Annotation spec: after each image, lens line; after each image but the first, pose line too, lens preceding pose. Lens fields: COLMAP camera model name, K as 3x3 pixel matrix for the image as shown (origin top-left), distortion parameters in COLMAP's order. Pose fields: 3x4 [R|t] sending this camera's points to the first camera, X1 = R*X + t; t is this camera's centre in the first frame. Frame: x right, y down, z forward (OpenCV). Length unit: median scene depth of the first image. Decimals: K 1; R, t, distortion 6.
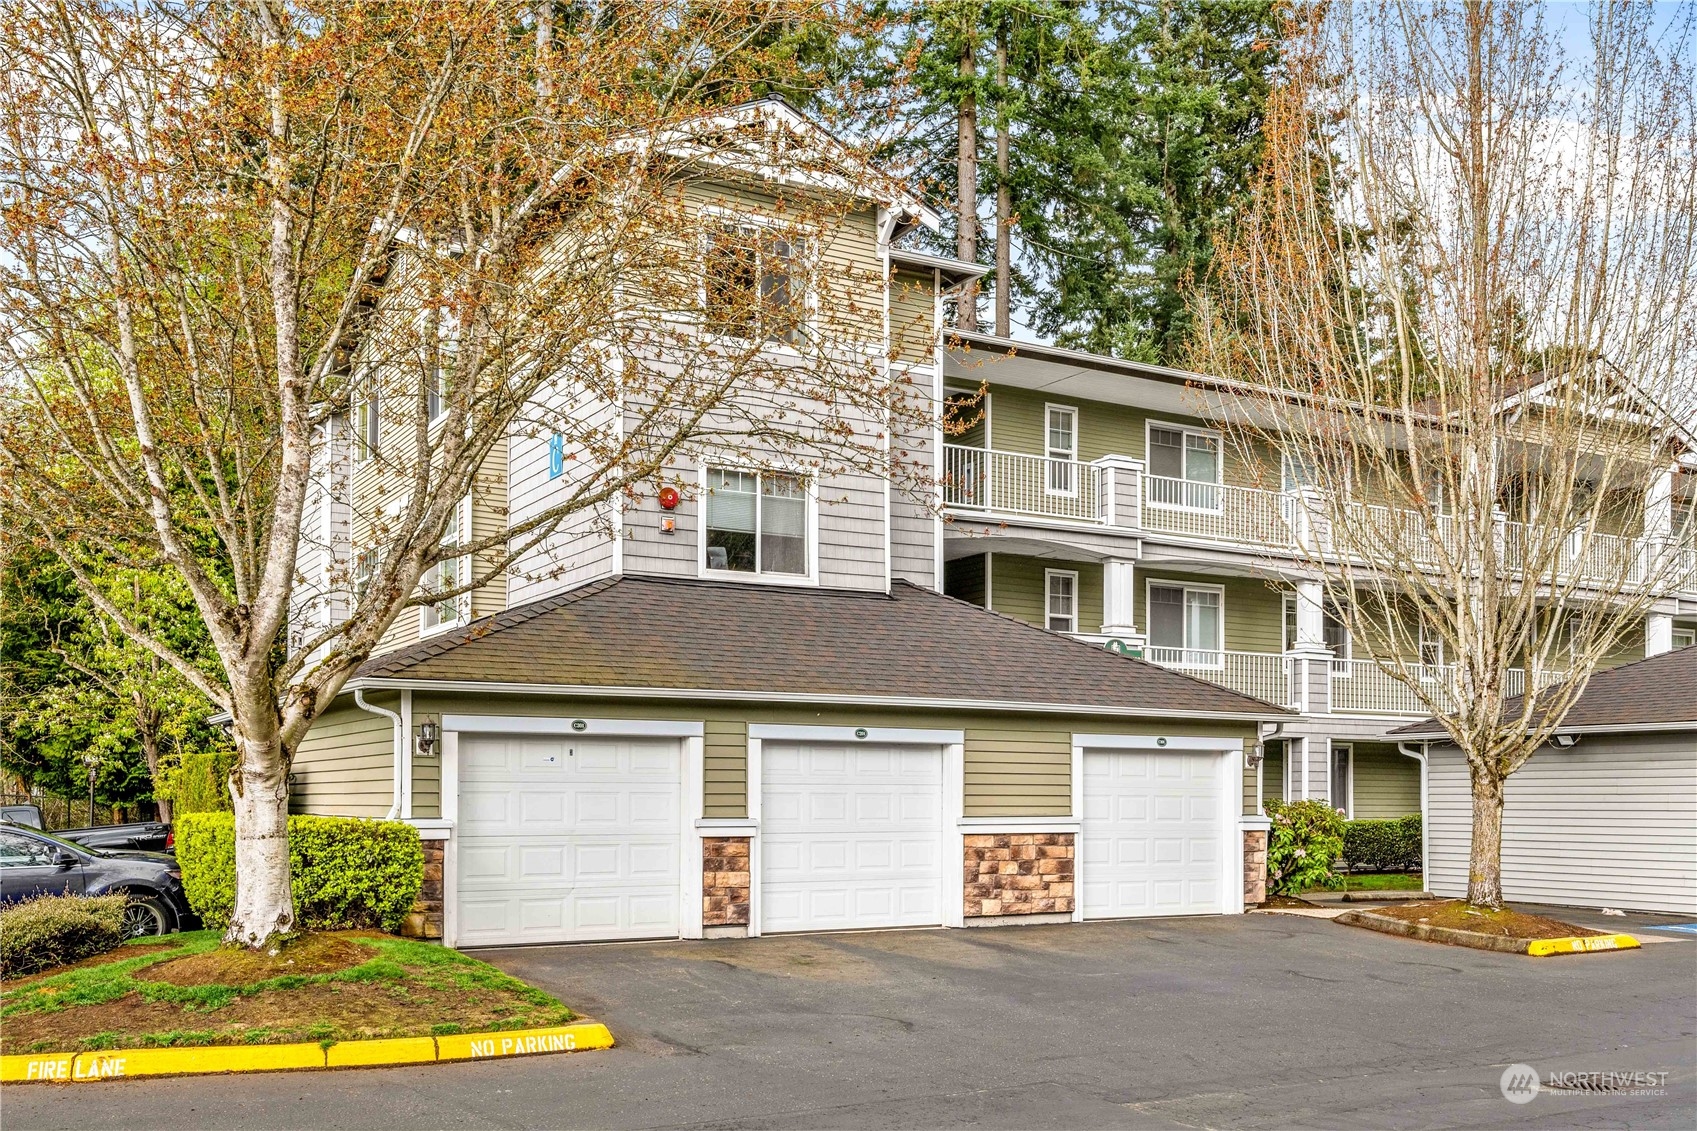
lens RADIAL K [[1633.1, 0, 838.8], [0, 1633.1, 720.5], [0, 0, 1]] dist [-0.000908, 0.000000]
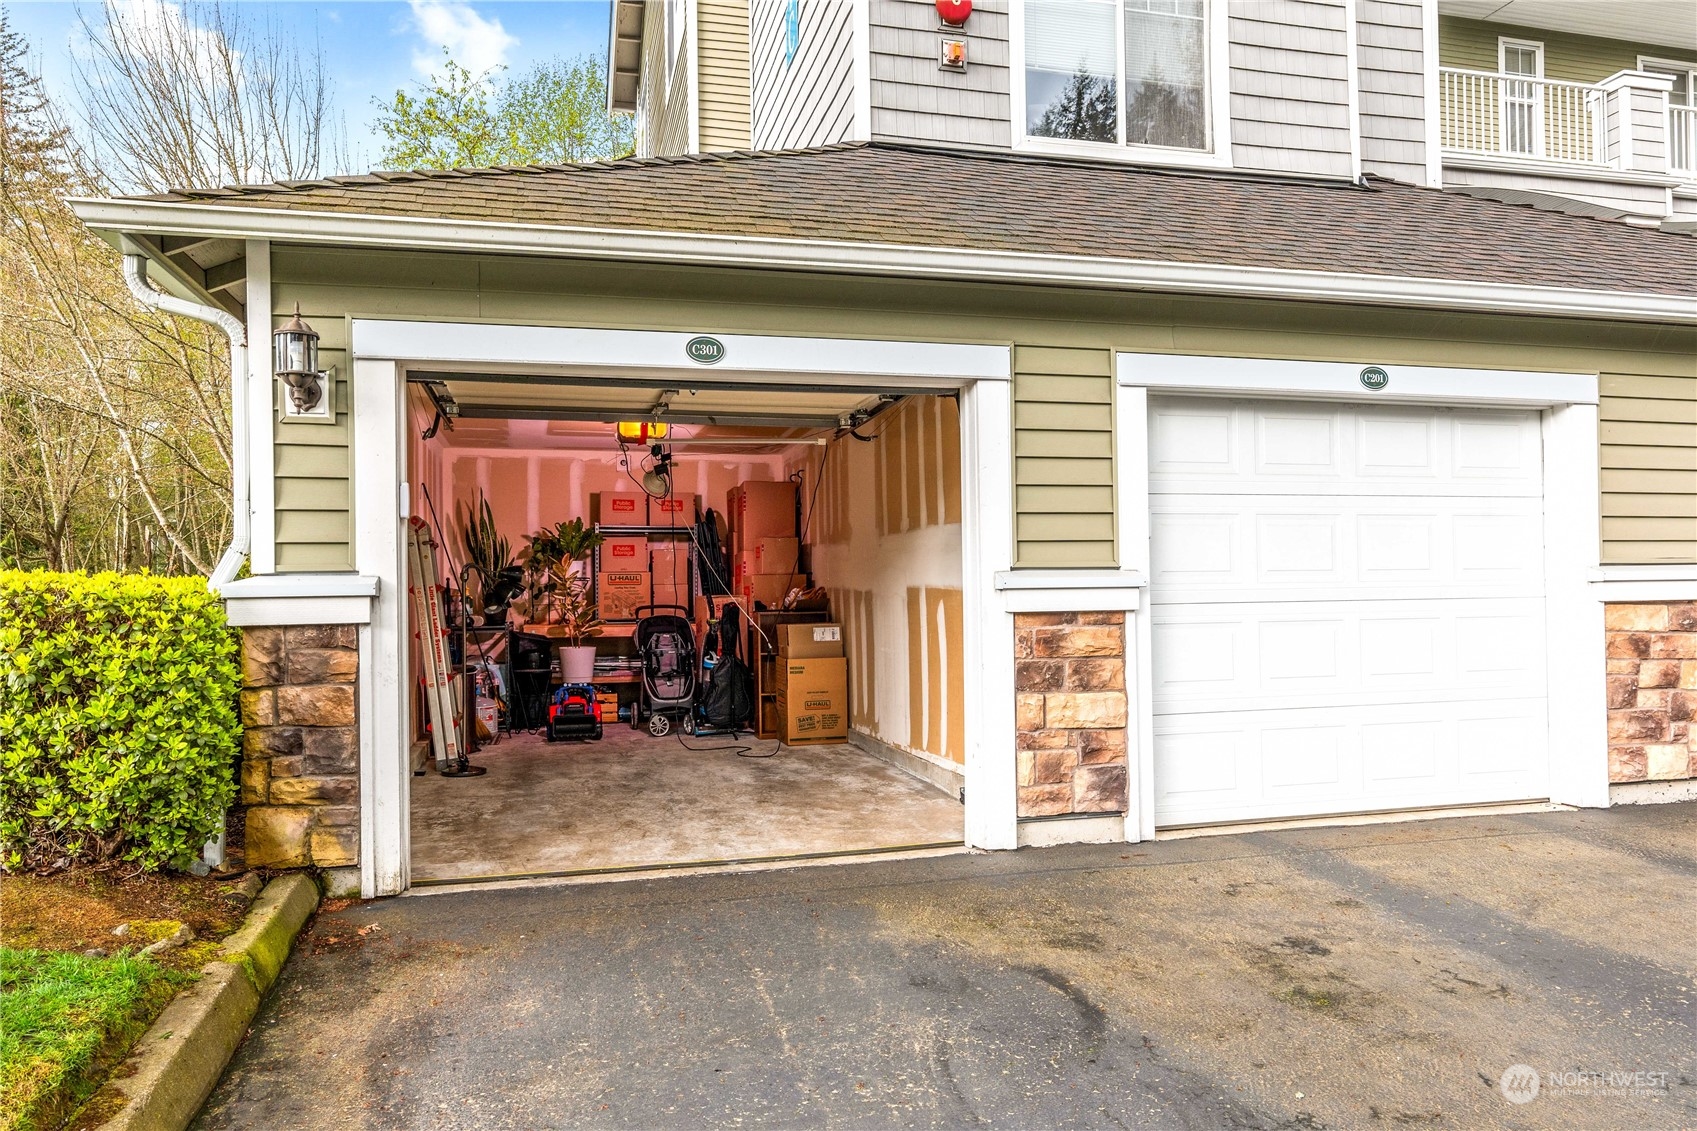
lens RADIAL K [[1136.1, 0, 847.5], [0, 1136.1, 578.3], [0, 0, 1]] dist [0.007308, 0.002411]
pose [[0.962980, -0.019954, -0.268833, -0.040516], [0.028821, 0.999162, 0.029077, 0.047362], [0.268027, -0.035748, 0.962748, 0.634738]]
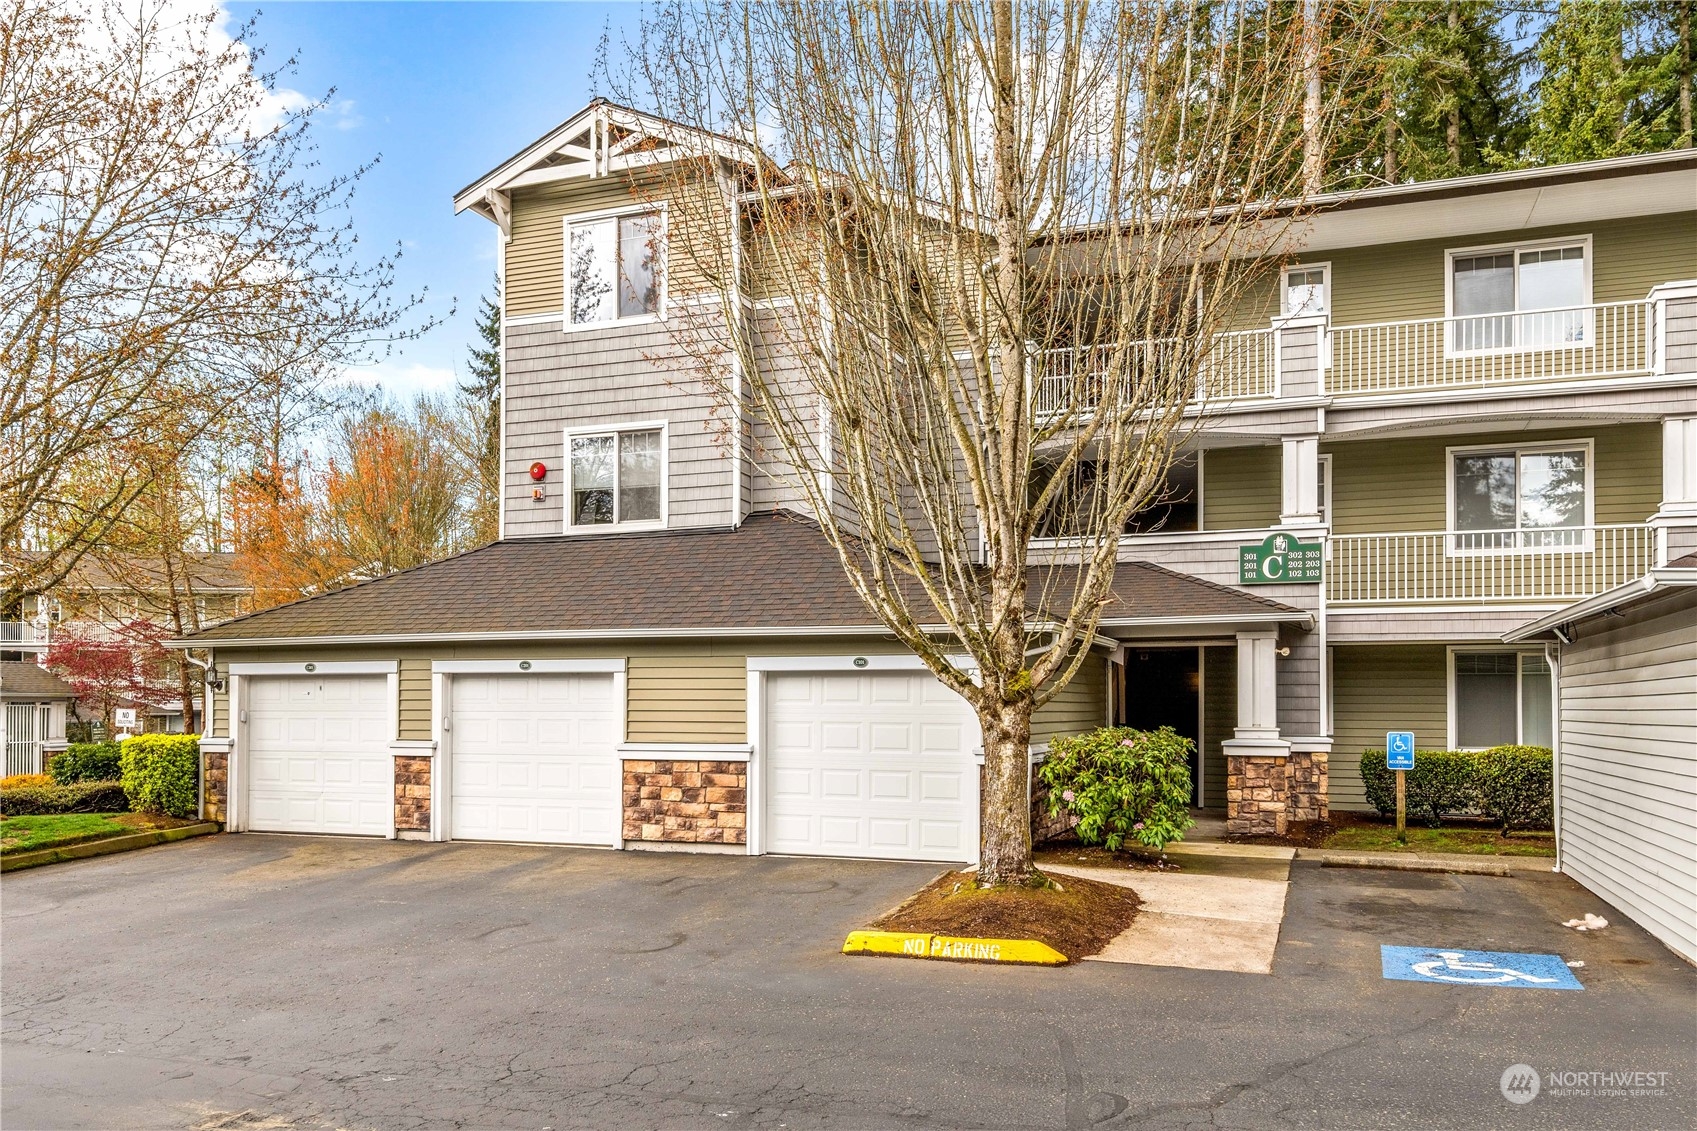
lens RADIAL K [[1329.9, 0, 836.2], [0, 1329.9, 655.1], [0, 0, 1]] dist [-0.000313, -0.001163]
pose [[0.635534, -0.031693, -0.771423, 0.809030], [0.037178, 0.999254, -0.010423, 0.017257], [0.771178, -0.022056, 0.636238, 0.566091]]
